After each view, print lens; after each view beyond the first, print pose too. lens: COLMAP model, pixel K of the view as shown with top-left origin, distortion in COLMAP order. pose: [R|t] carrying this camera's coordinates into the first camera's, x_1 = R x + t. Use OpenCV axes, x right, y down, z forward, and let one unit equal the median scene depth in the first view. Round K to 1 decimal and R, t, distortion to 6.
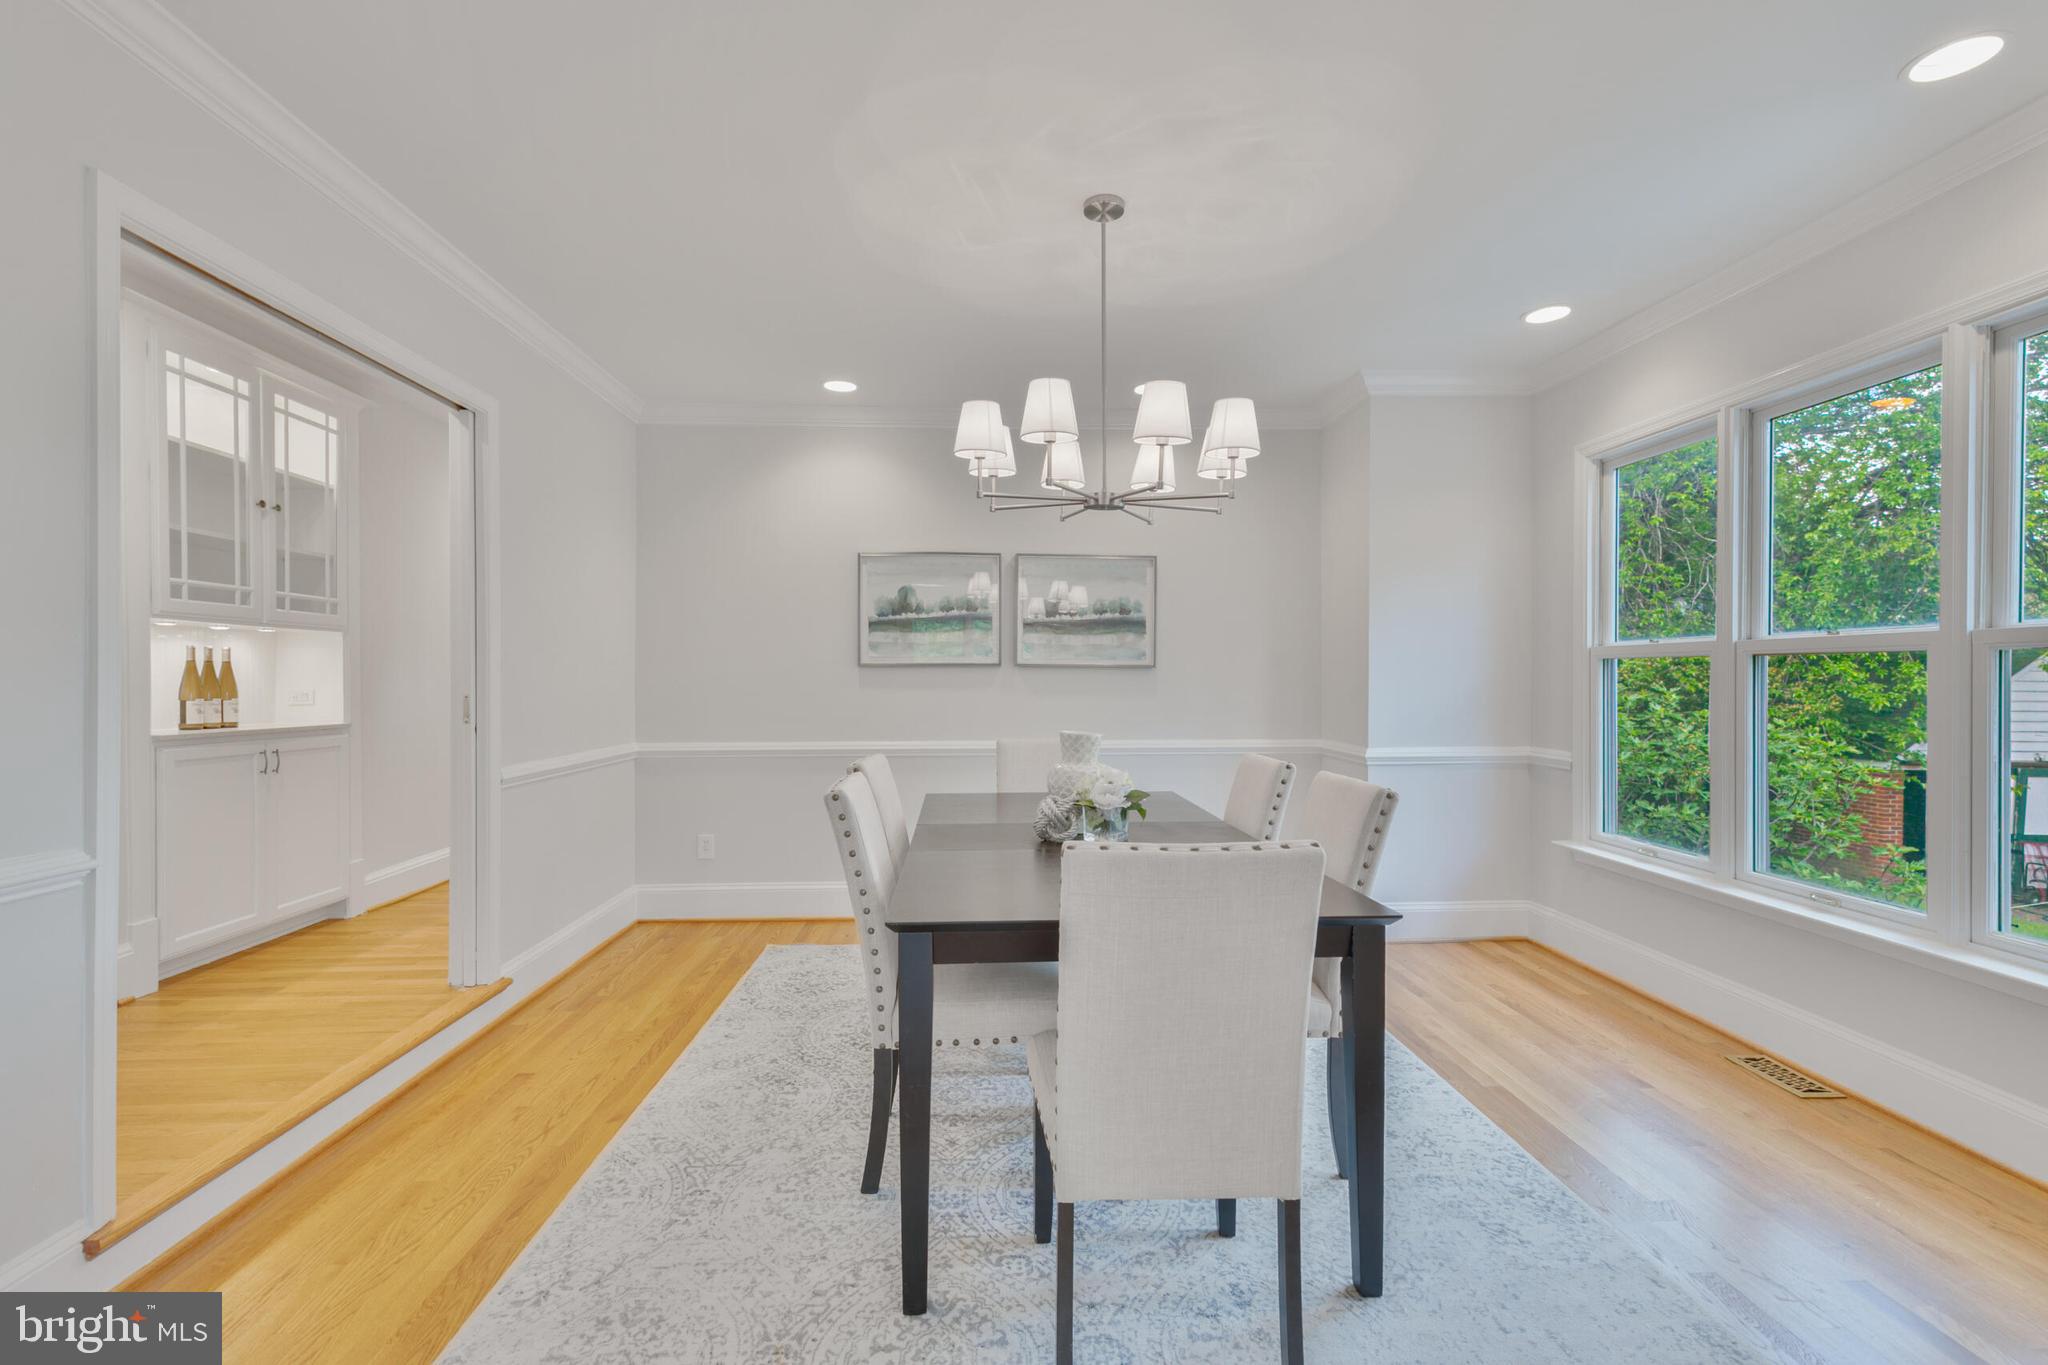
lens RADIAL K [[918.9, 0, 1020.9], [0, 918.9, 684.1], [0, 0, 1]] dist [0.009726, -0.001394]
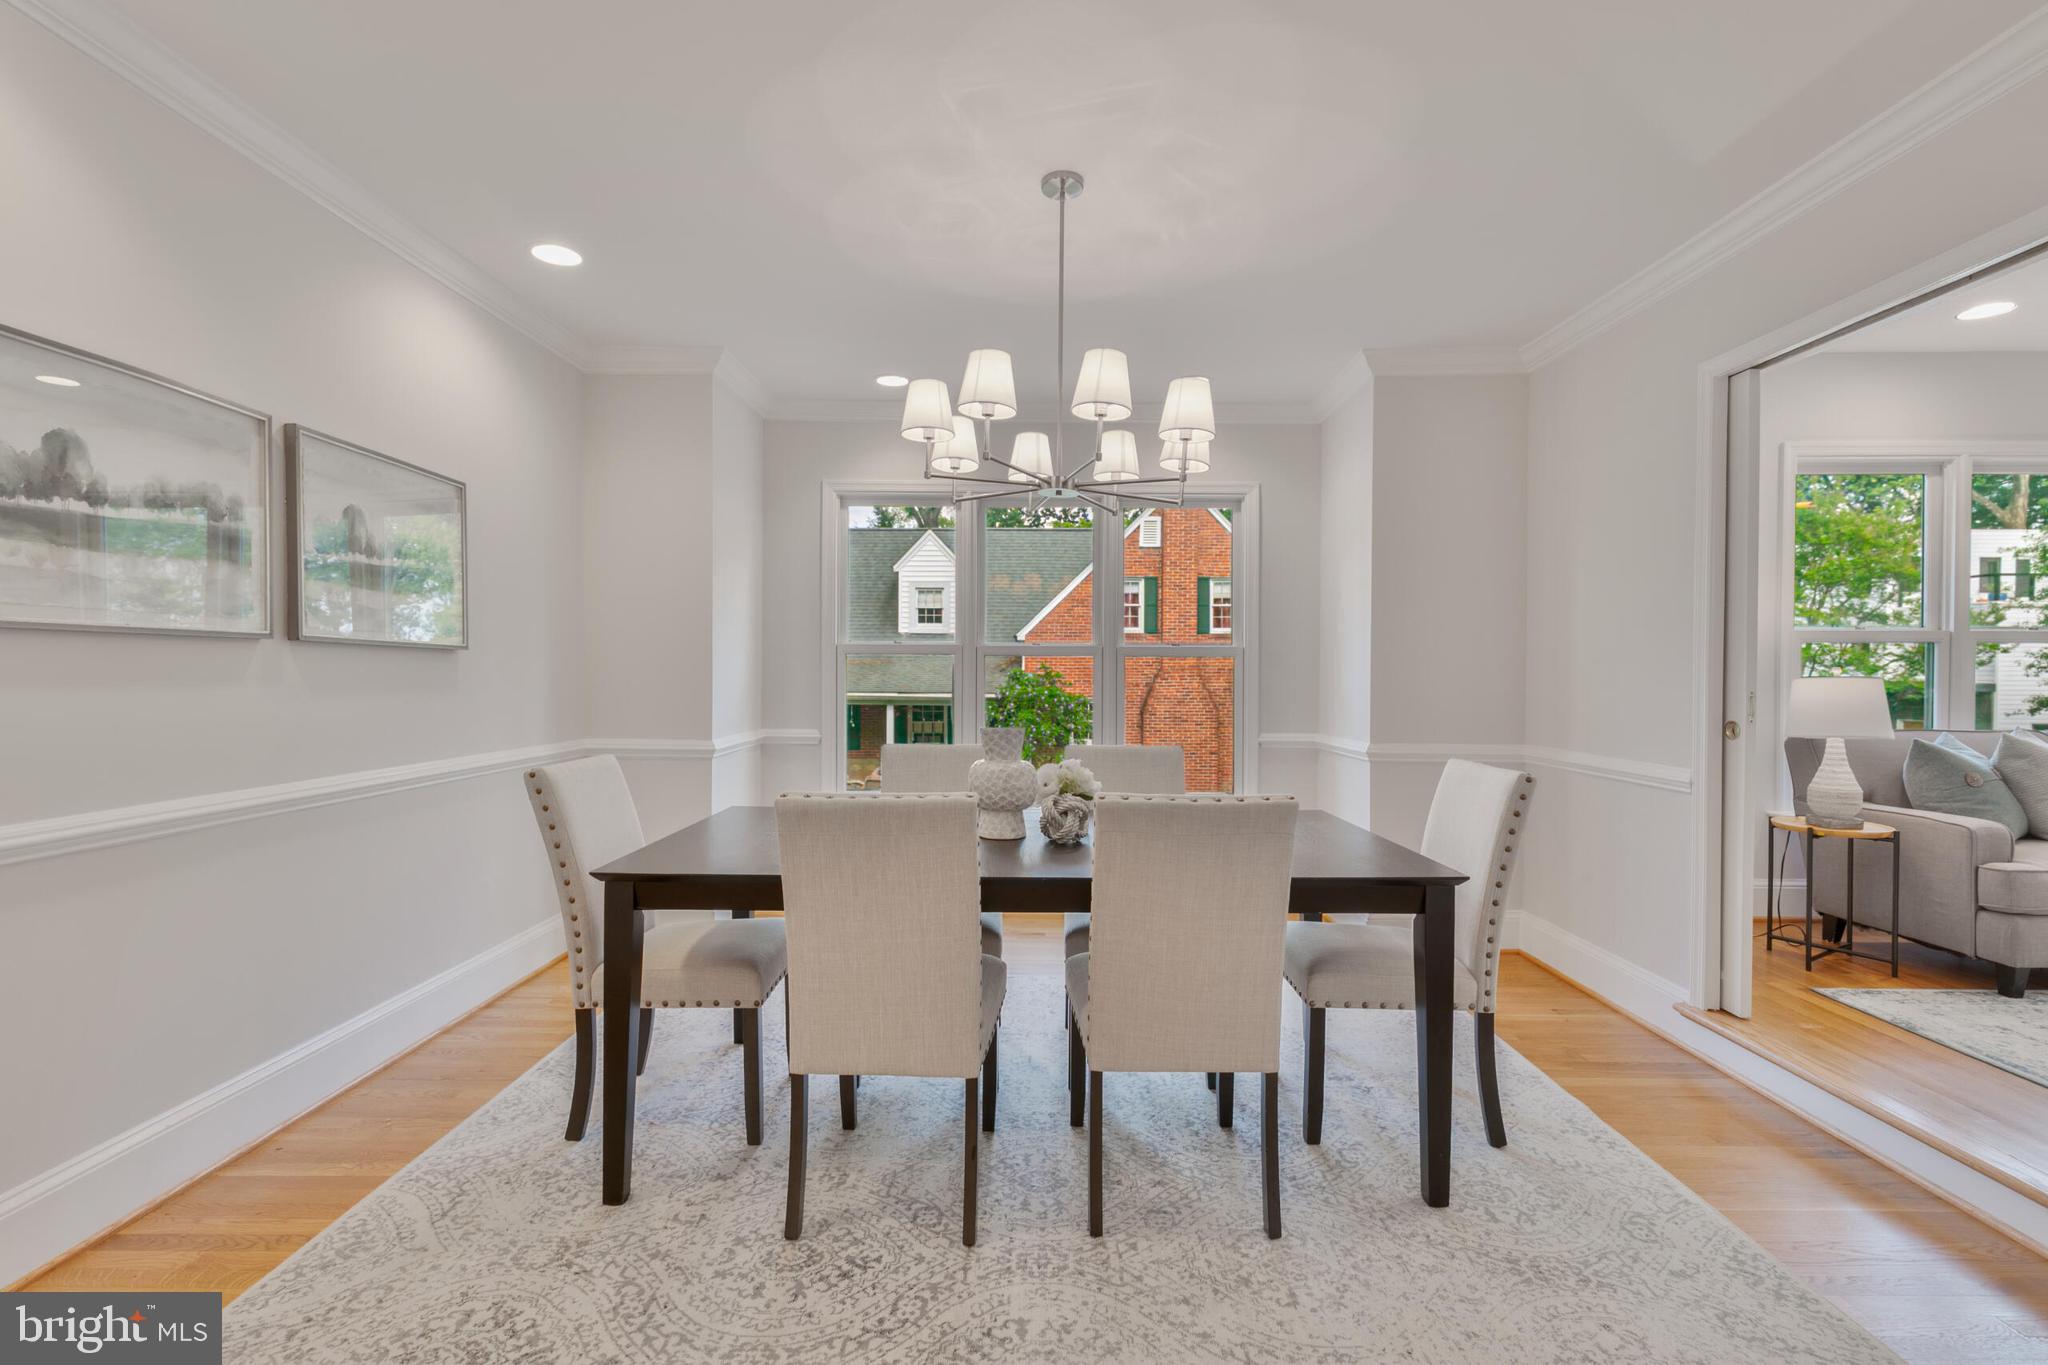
lens RADIAL K [[918.9, 0, 1019.8], [0, 918.9, 678.8], [0, 0, 1]] dist [0.009726, -0.001394]
pose [[0.060919, -0.005261, 0.998129, -0.736561], [0.001201, 0.999986, 0.005197, 0.000354], [-0.998142, 0.000882, 0.060924, 0.812266]]
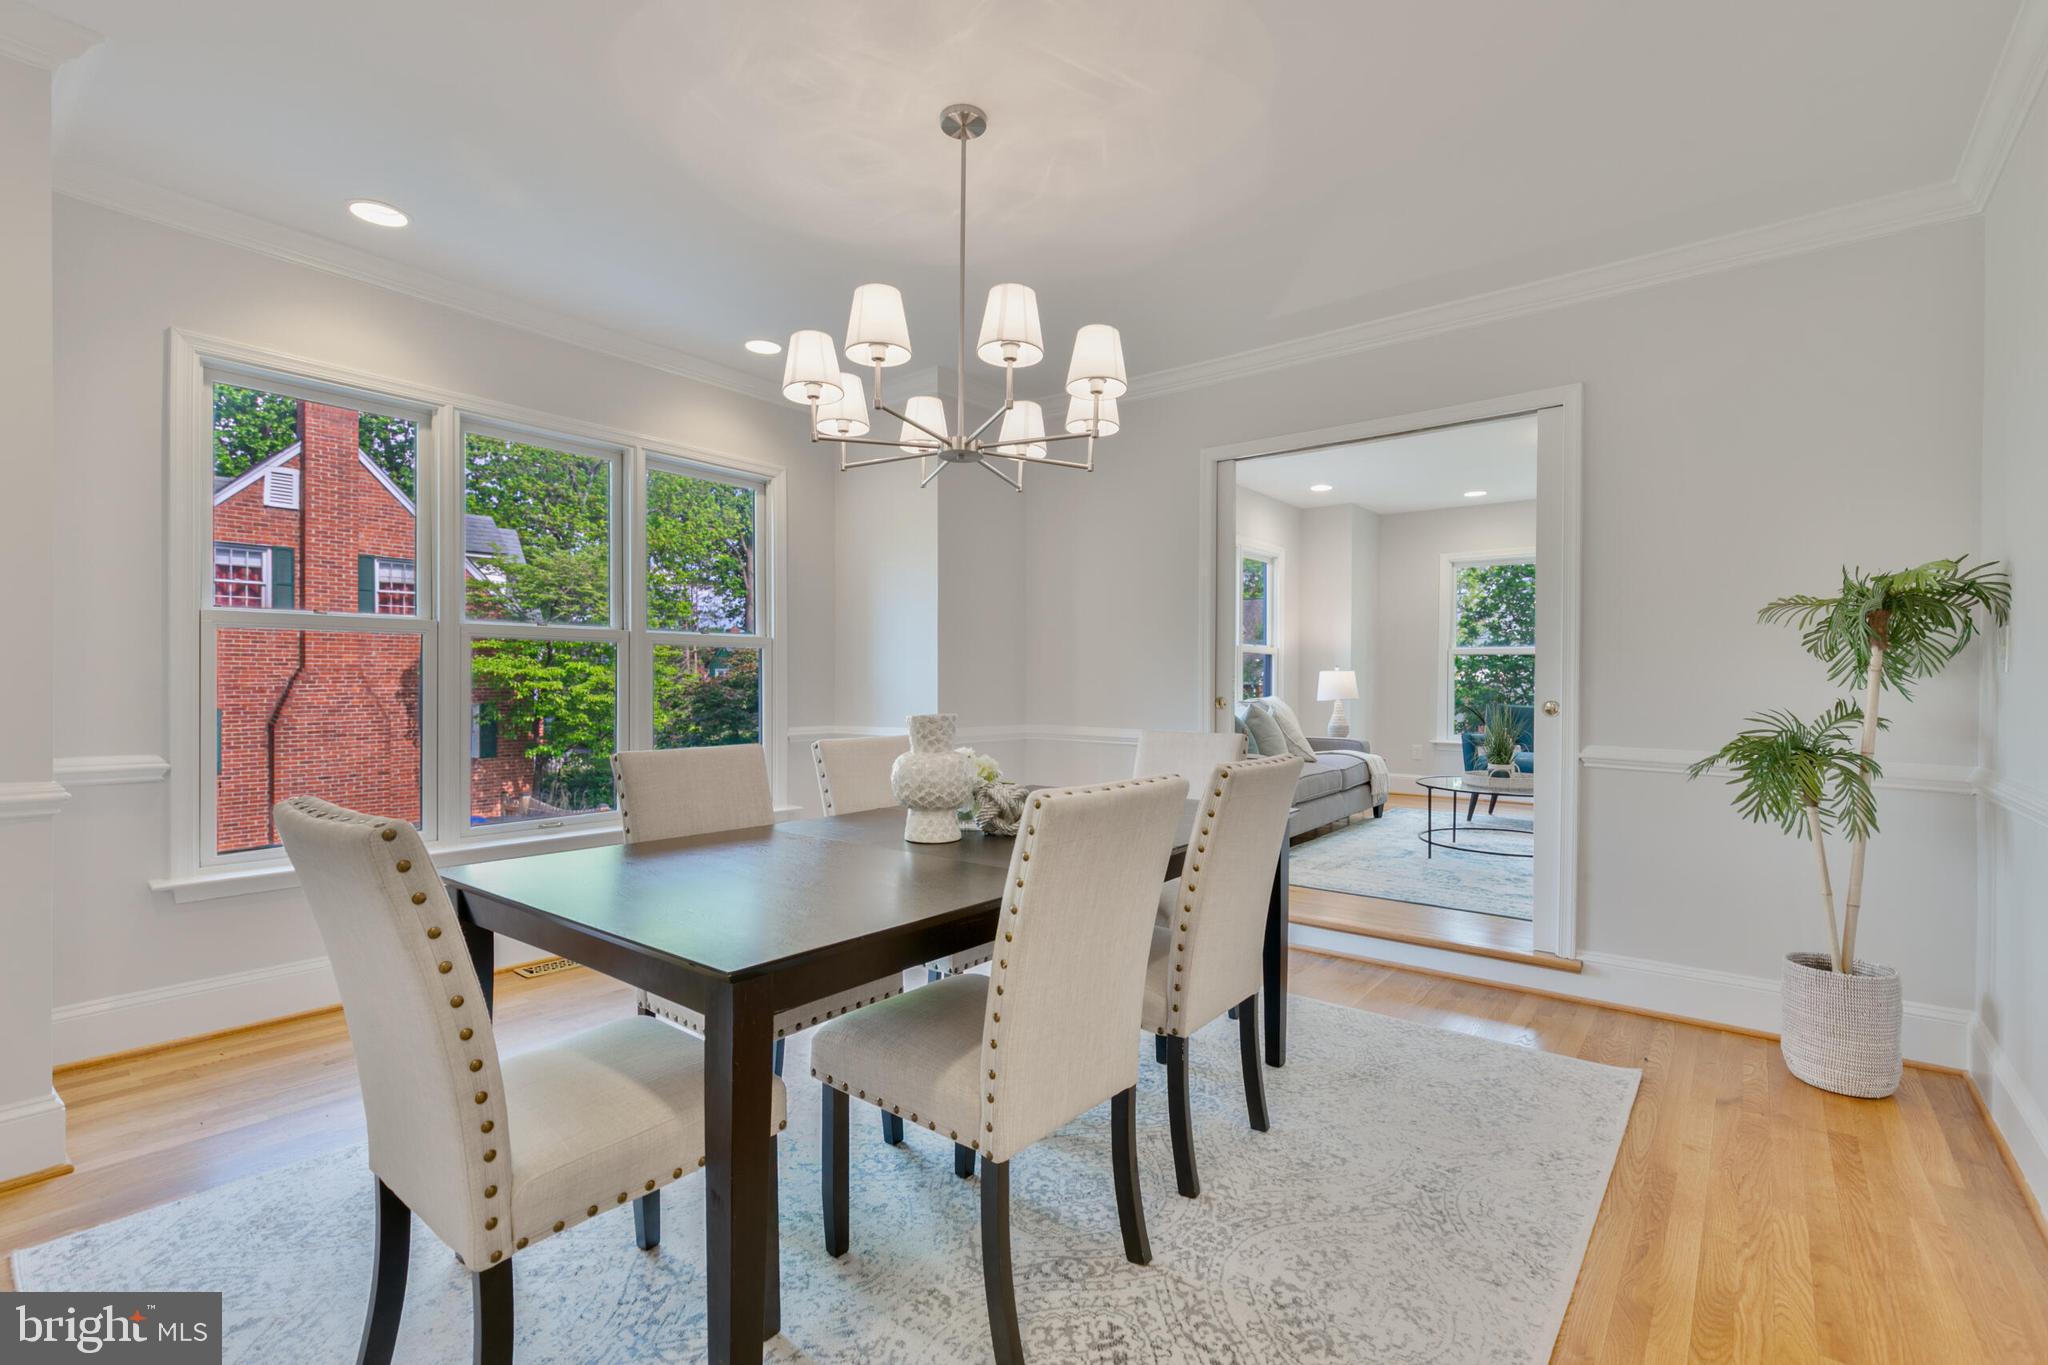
lens RADIAL K [[918.9, 0, 1022.3], [0, 918.9, 684.3], [0, 0, 1]] dist [0.009726, -0.001394]
pose [[-0.749171, -0.003218, 0.662369, -0.451812], [0.002171, 0.999971, 0.007314, 0.018770], [-0.662373, 0.006917, -0.749142, 1.347906]]
